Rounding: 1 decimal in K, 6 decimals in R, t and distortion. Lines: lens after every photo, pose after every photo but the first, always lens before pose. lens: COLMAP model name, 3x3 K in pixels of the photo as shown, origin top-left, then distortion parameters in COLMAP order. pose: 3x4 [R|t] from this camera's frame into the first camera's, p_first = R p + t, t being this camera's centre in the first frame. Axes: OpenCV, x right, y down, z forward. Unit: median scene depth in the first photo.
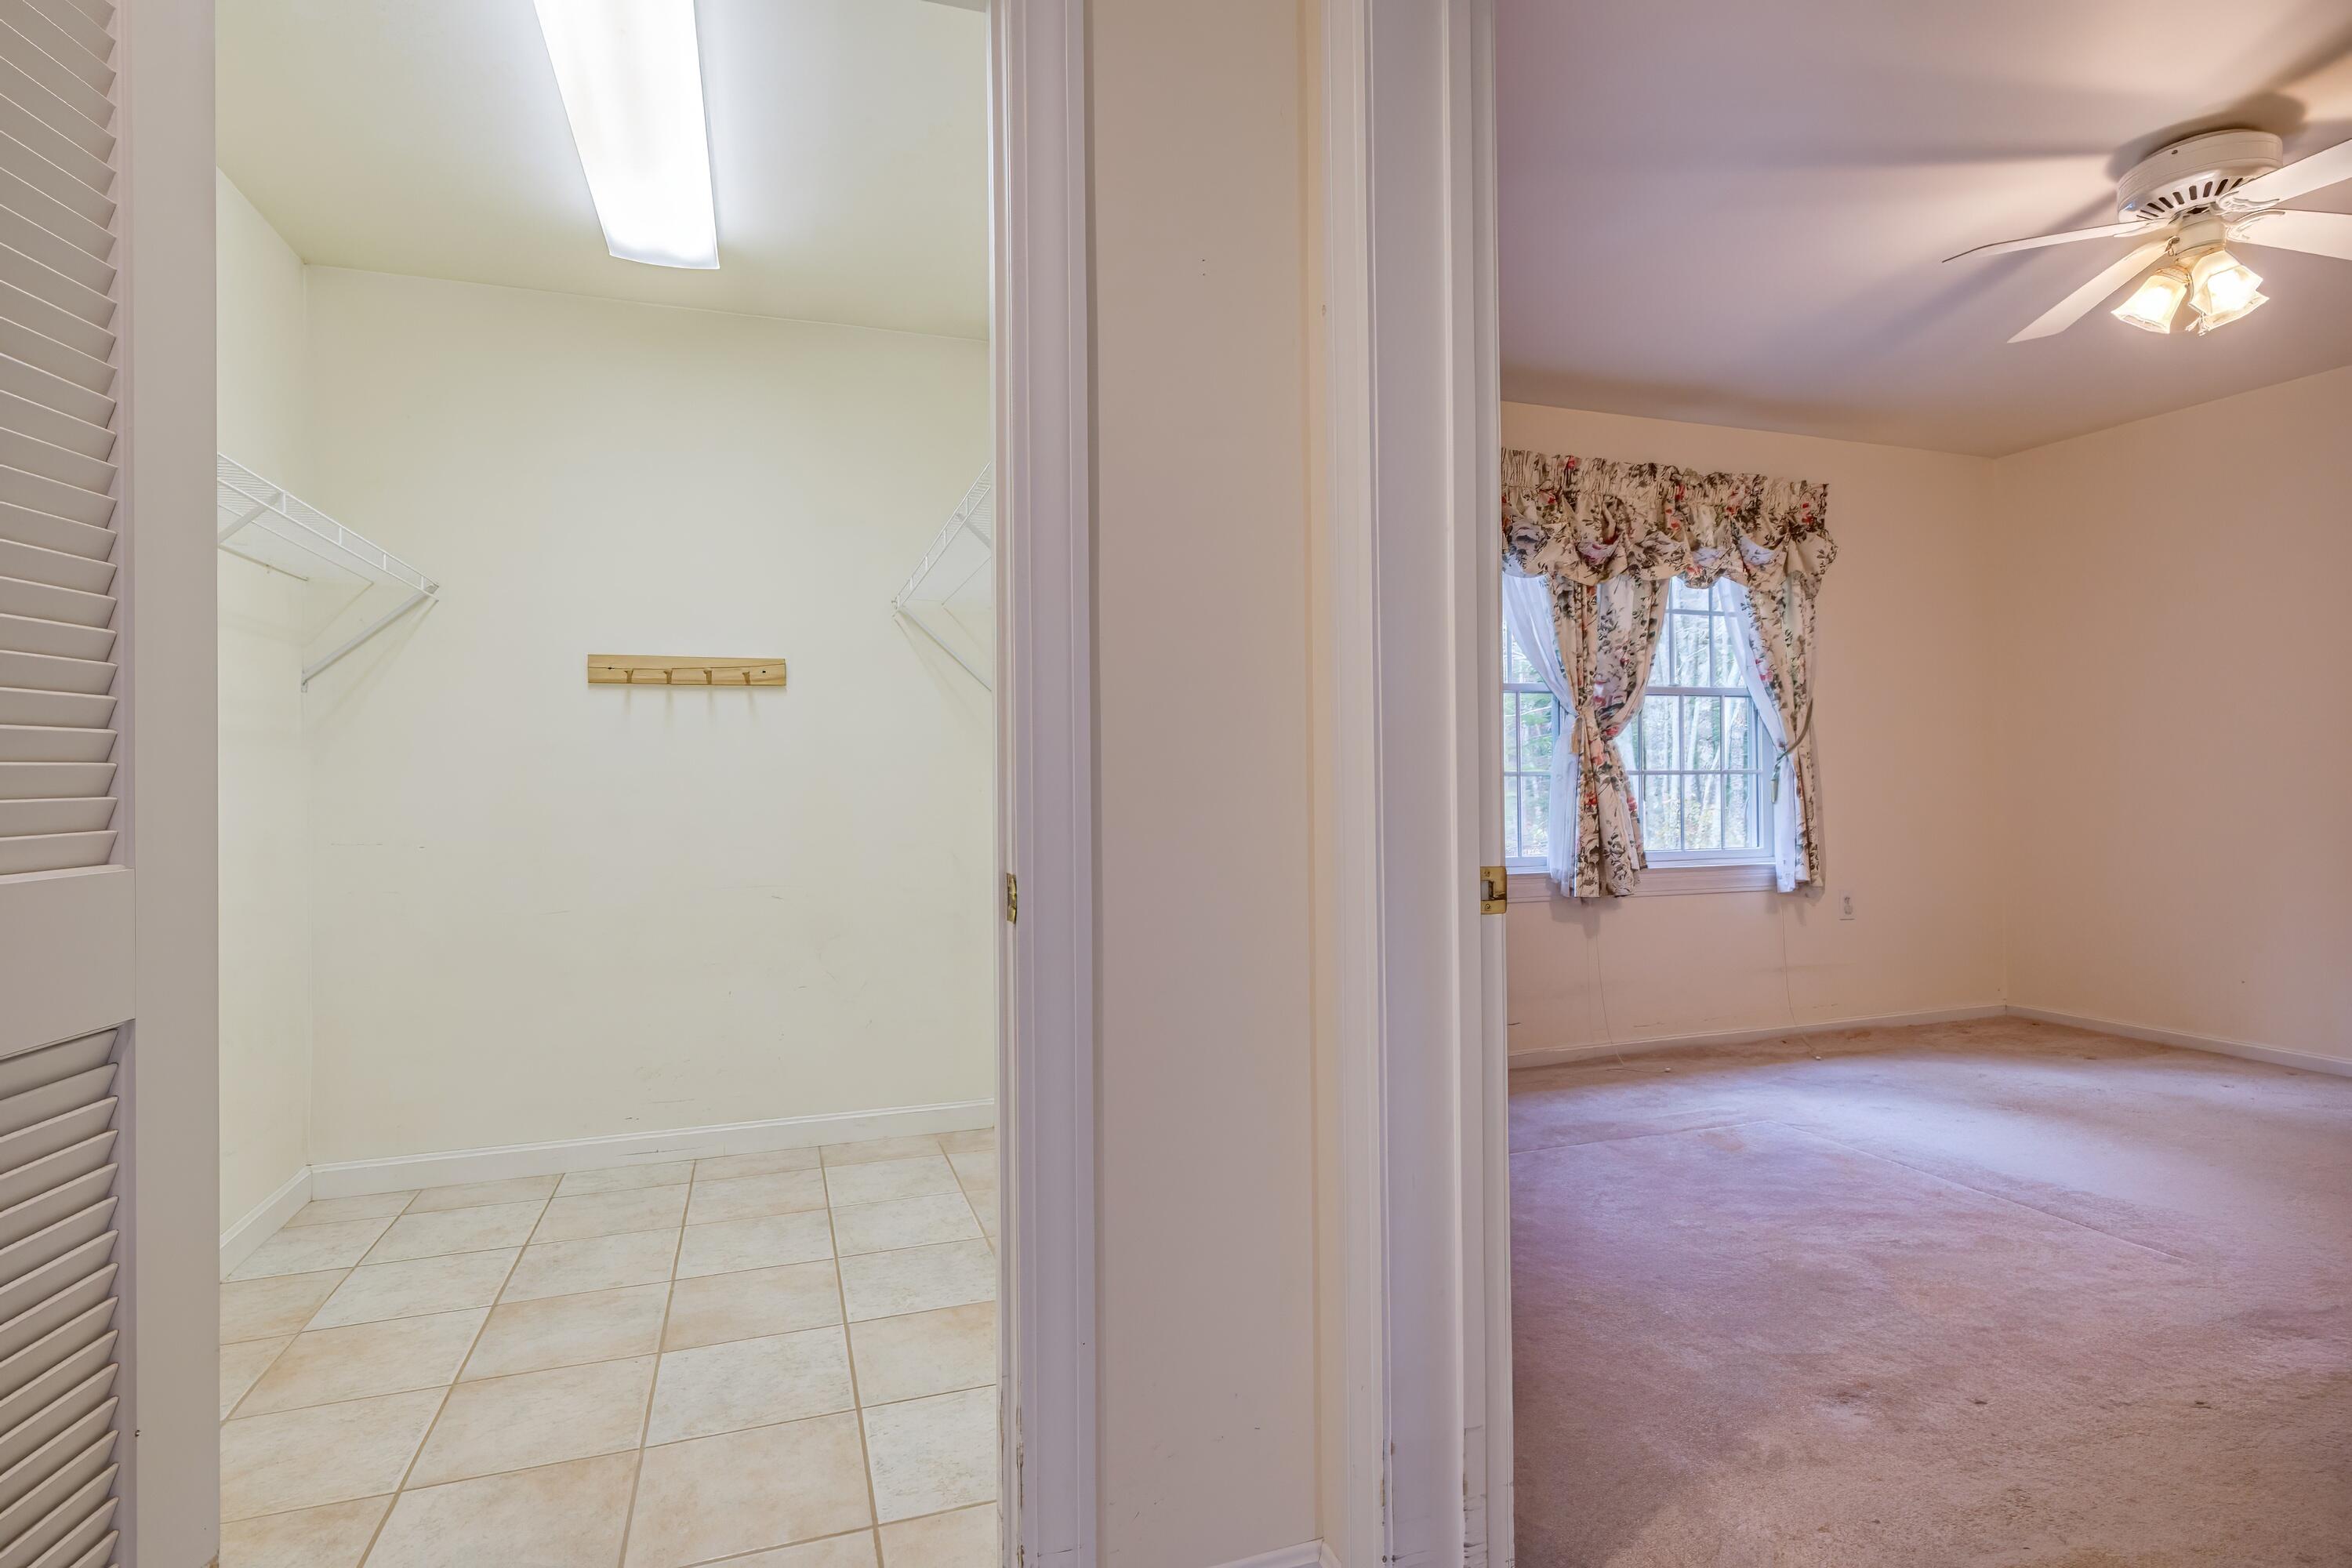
lens RADIAL K [[1196.3, 0, 1185.7], [0, 1196.3, 774.3], [0, 0, 1]] dist [-0.000614, 0.001433]
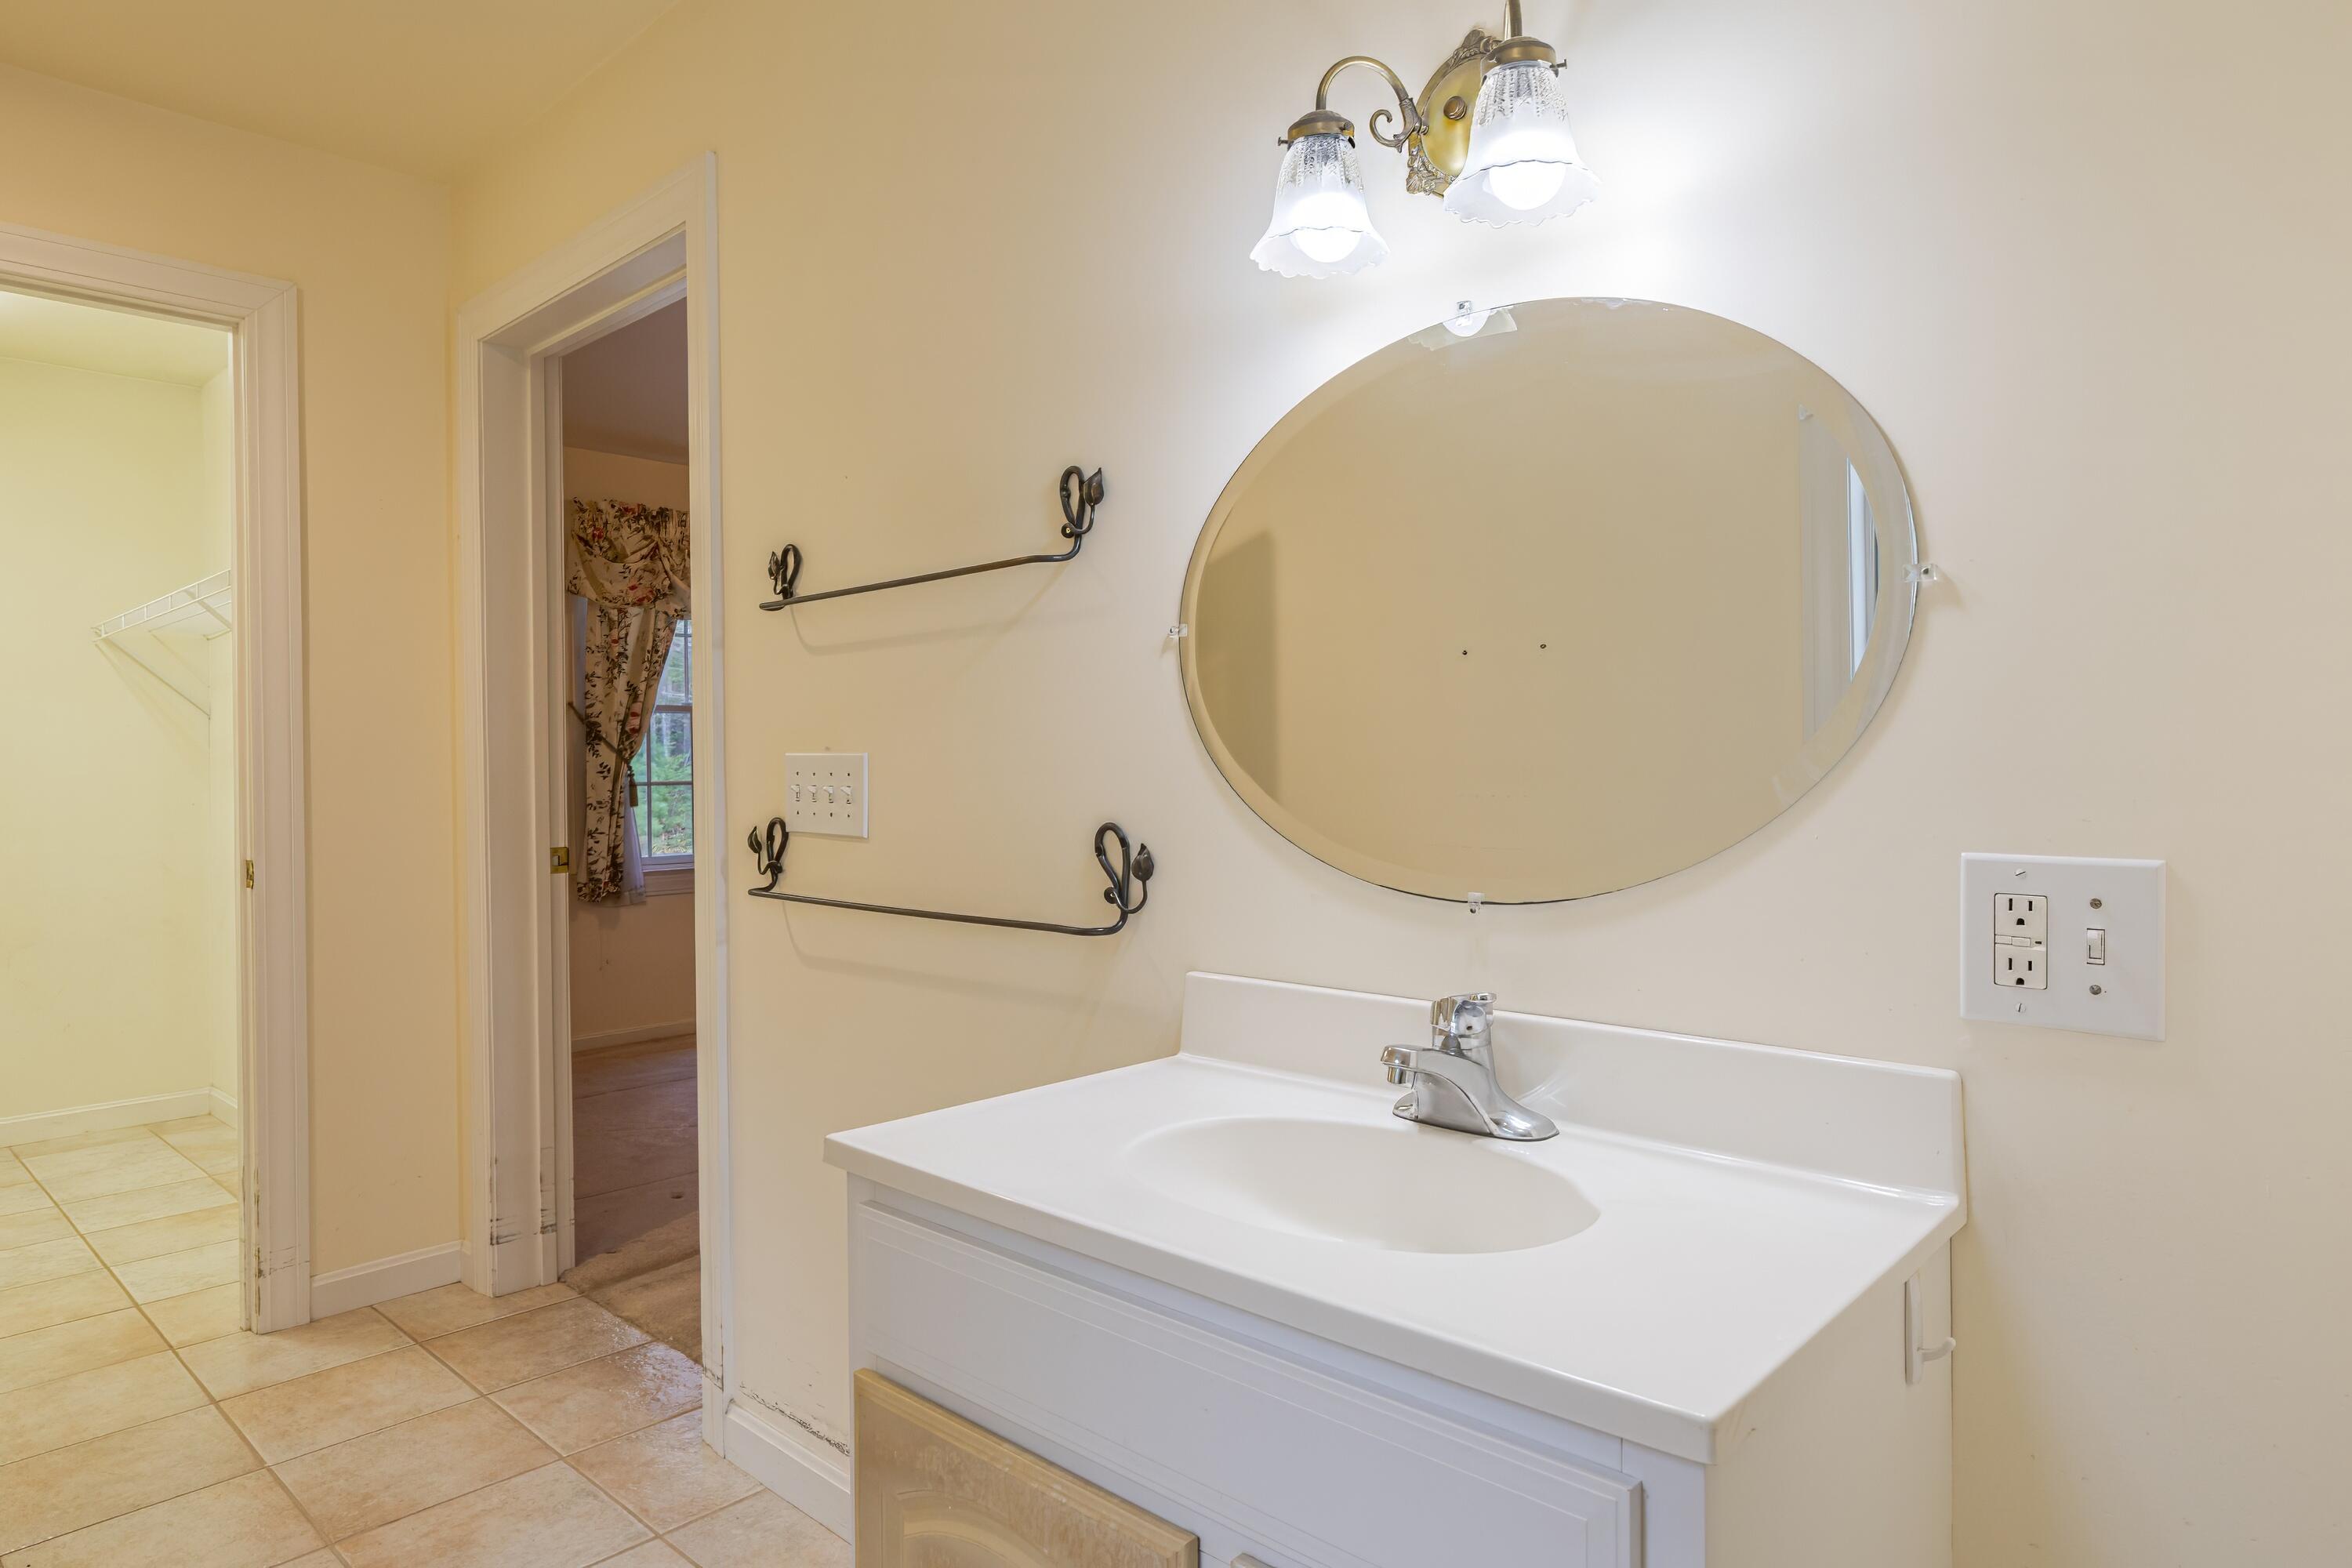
lens RADIAL K [[1367.8, 0, 1176.0], [0, 1367.8, 784.0], [0, 0, 1]] dist [0.004530, 0.001471]
pose [[0.889845, -0.006105, 0.456223, 0.046240], [0.000083, 0.999913, 0.013218, -0.017377], [-0.456264, -0.011724, 0.889767, -0.441598]]
